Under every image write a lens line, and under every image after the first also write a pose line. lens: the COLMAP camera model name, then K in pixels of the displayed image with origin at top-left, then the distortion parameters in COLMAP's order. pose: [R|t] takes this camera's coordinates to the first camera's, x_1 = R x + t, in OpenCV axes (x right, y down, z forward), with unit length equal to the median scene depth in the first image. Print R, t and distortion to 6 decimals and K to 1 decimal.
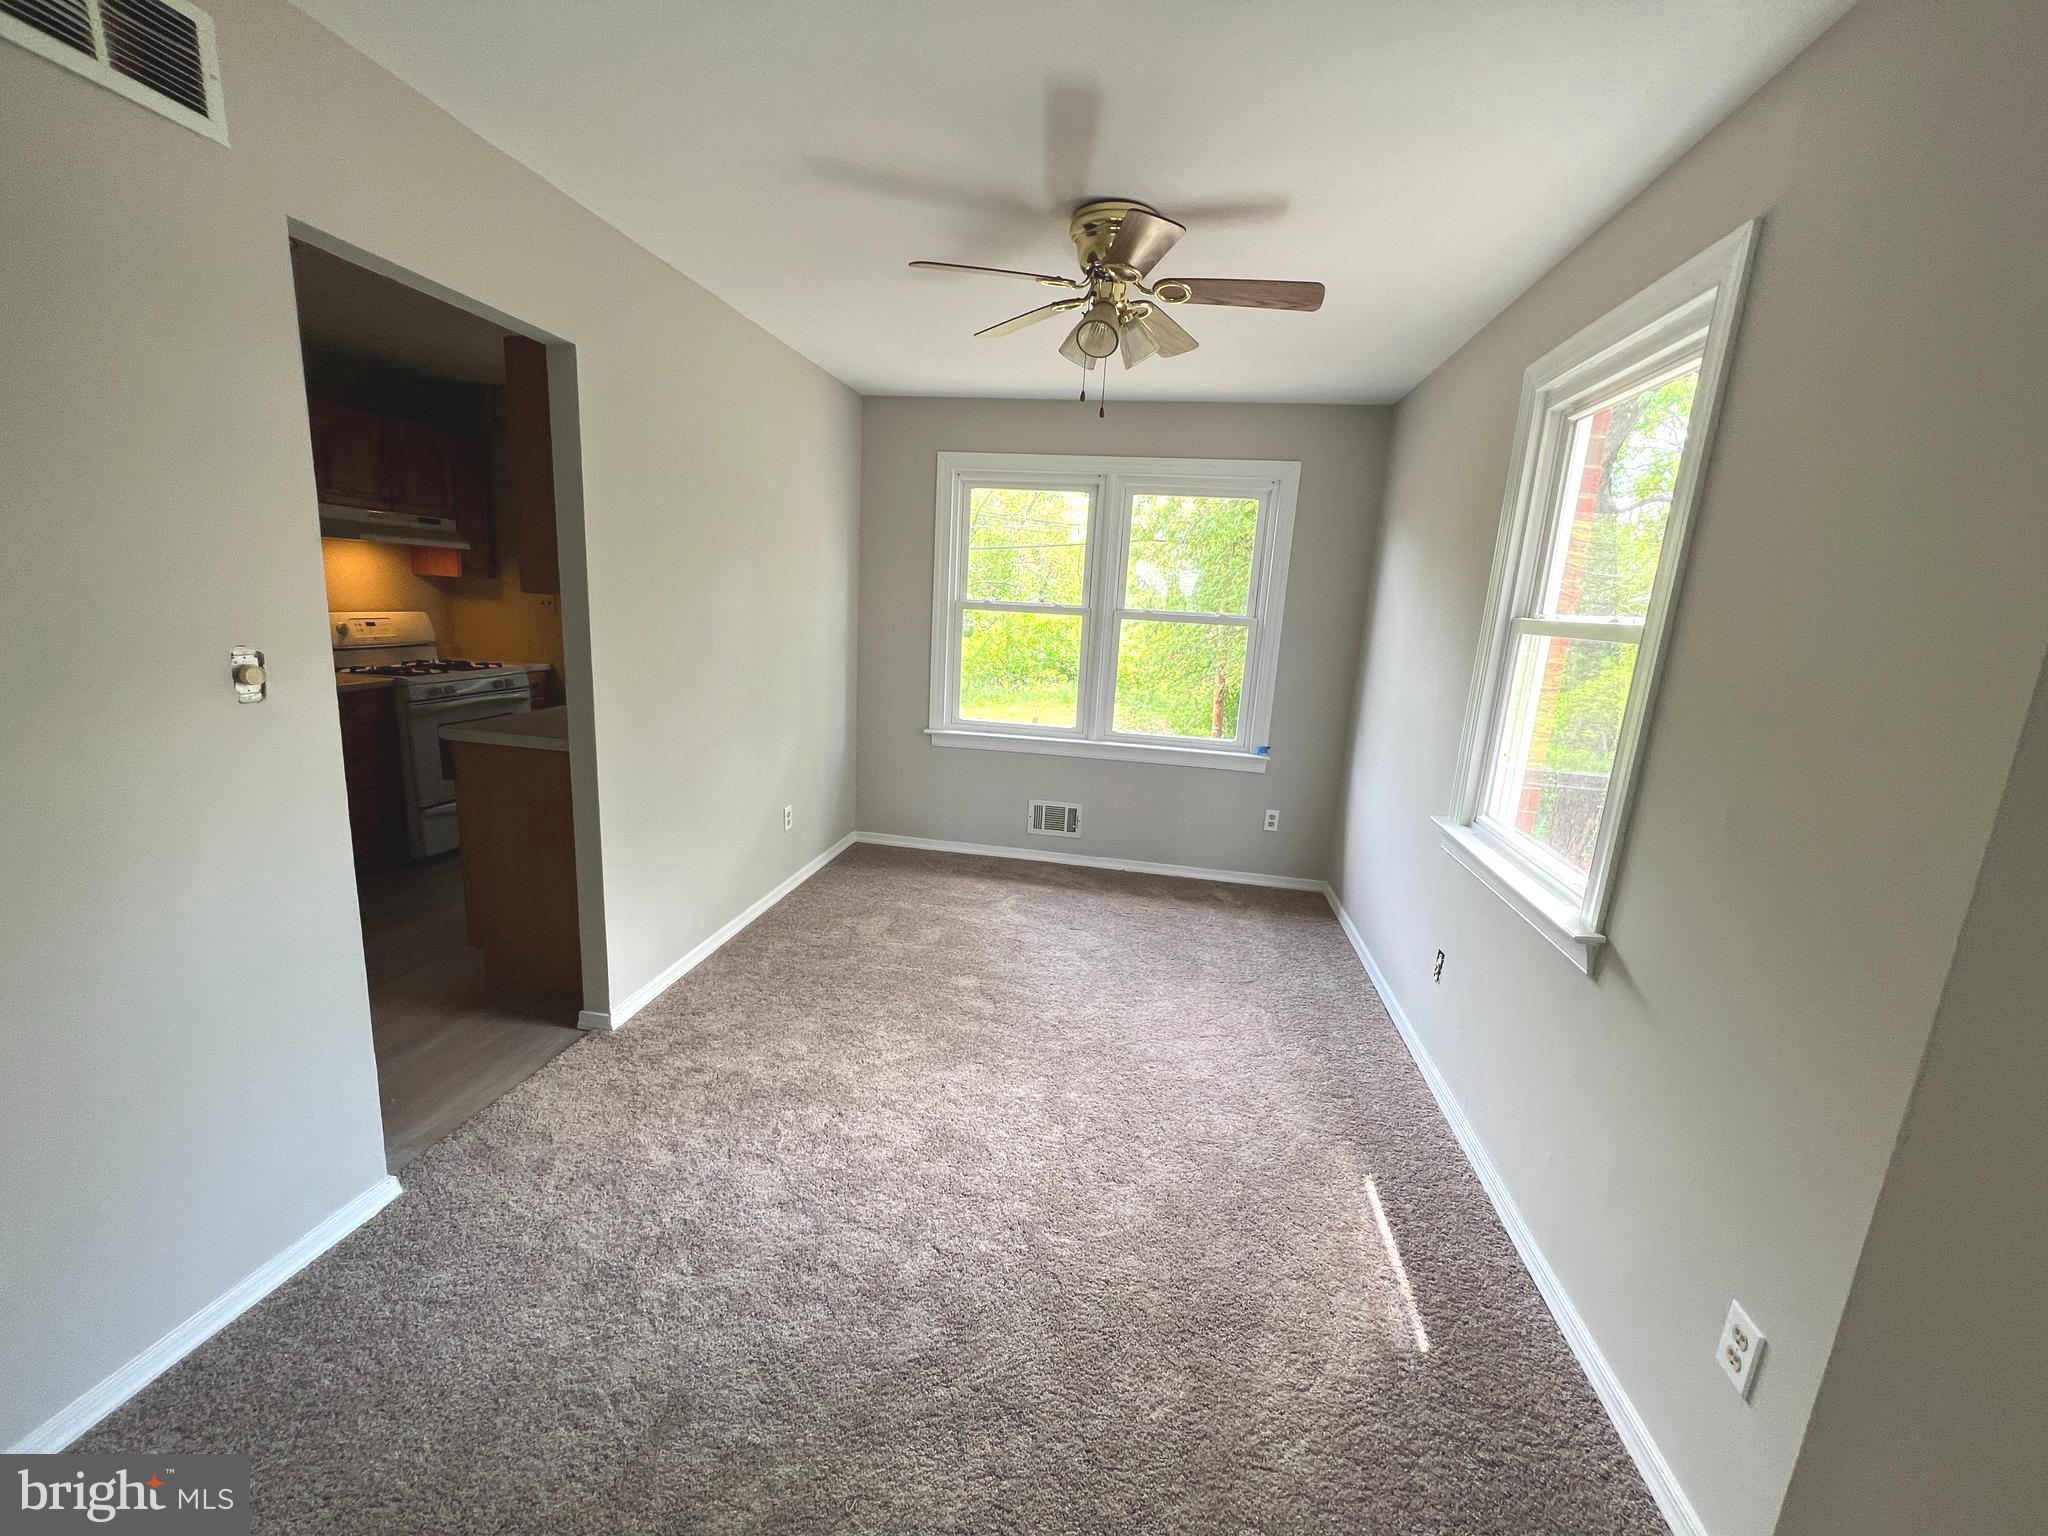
lens RADIAL K [[826.7, 0, 1019.2], [0, 826.7, 772.6], [0, 0, 1]] dist [0.004195, 0.000141]
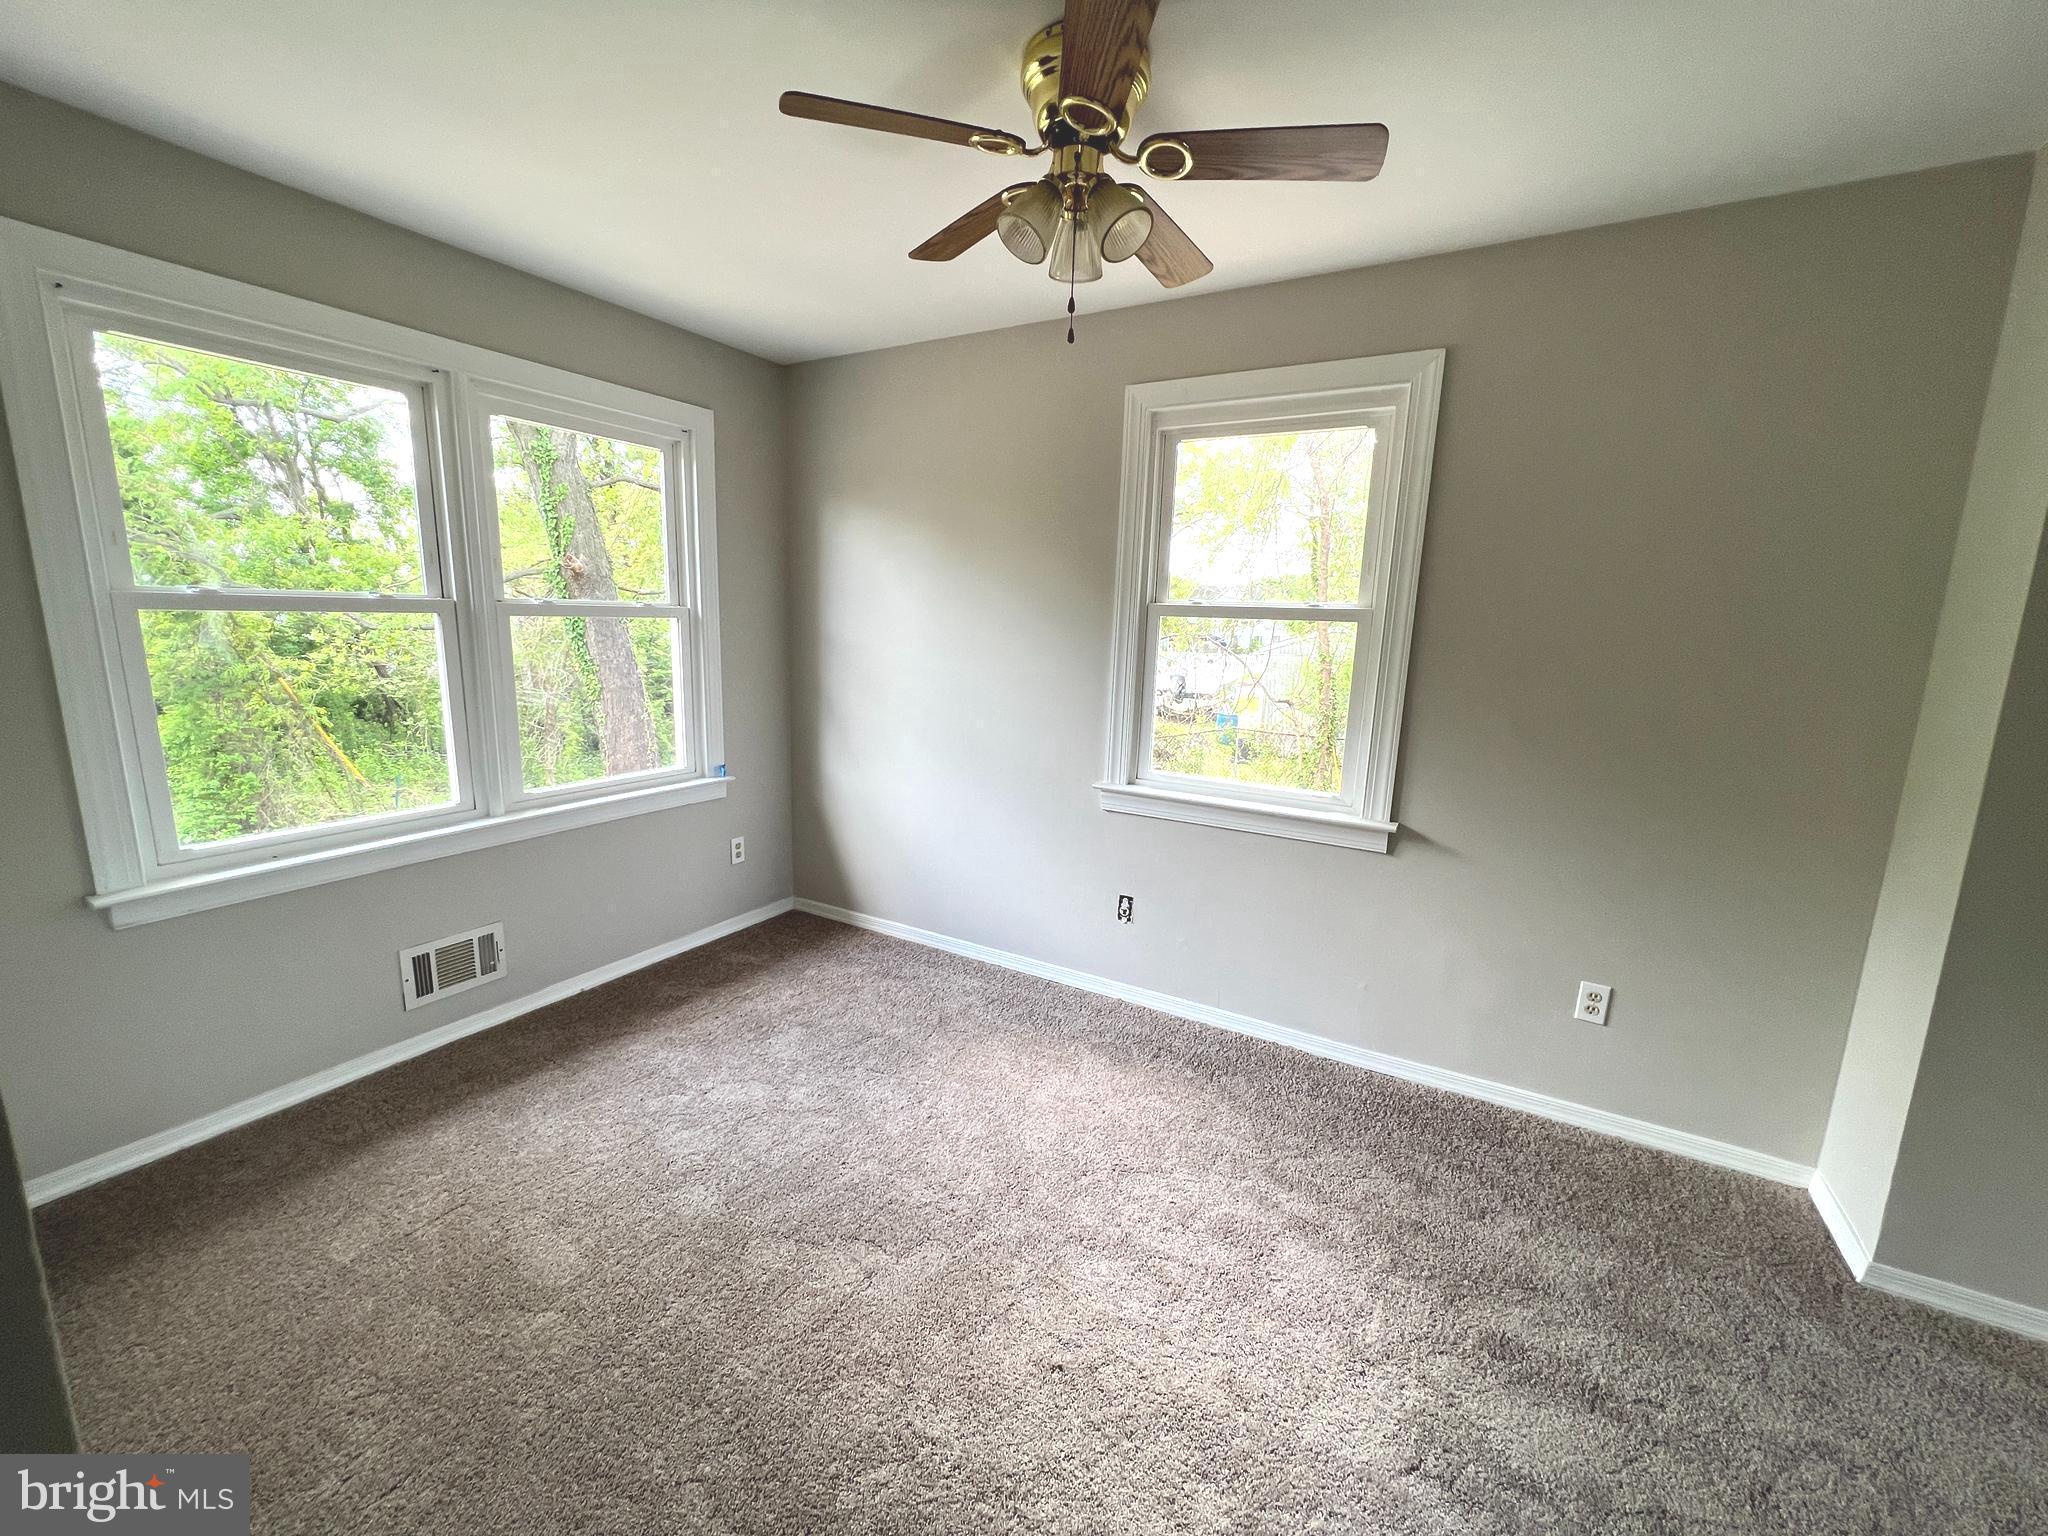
lens RADIAL K [[826.7, 0, 1022.6], [0, 826.7, 776.4], [0, 0, 1]] dist [0.004195, 0.000141]
pose [[0.347578, -0.225843, 0.910046, -0.335017], [0.186793, 0.967784, 0.168829, -0.101060], [-0.918857, 0.111309, 0.378566, 0.417203]]
